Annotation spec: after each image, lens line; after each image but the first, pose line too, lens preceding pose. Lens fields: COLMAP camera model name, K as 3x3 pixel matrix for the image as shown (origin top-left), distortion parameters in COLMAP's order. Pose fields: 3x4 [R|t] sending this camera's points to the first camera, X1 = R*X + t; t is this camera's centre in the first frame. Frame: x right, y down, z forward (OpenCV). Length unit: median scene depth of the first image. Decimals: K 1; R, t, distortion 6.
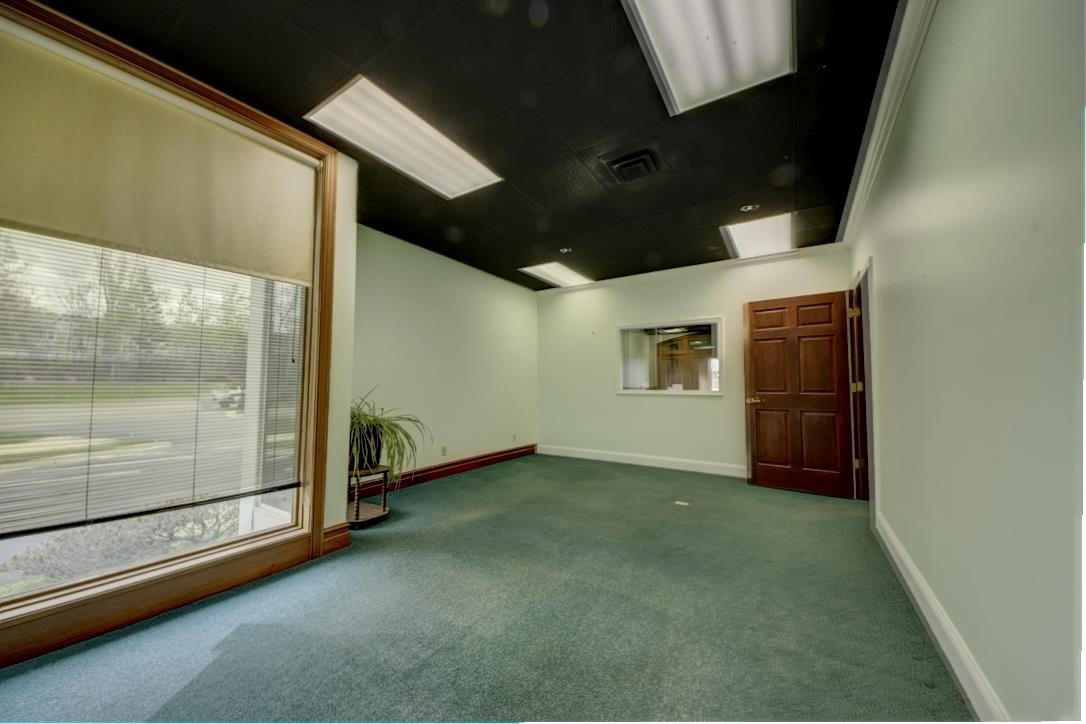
lens RADIAL K [[385.9, 0, 543.0], [0, 385.9, 362.0], [0, 0, 1]] dist [0.000136, -0.000003]
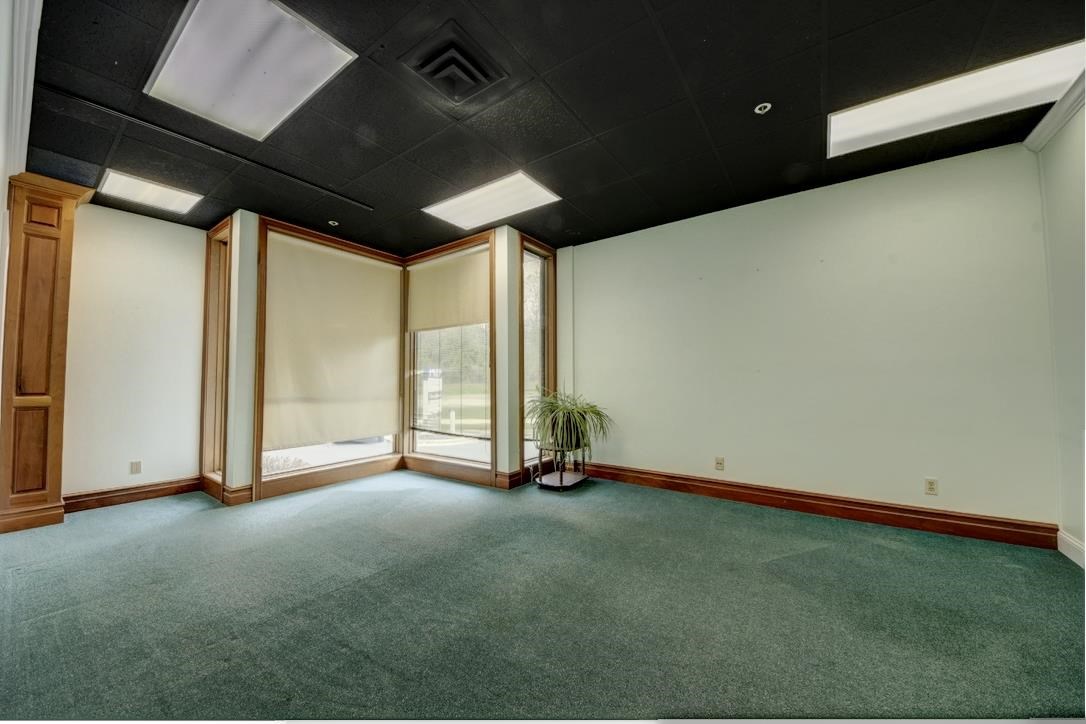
lens RADIAL K [[378.7, 0, 545.2], [0, 378.7, 368.3], [0, 0, 1]] dist [-0.000047, -0.000022]
pose [[-0.049034, -0.029008, -0.998376, 0.765446], [0.071996, 0.996875, -0.032501, 0.052364], [0.996199, -0.073473, -0.046793, 0.990297]]
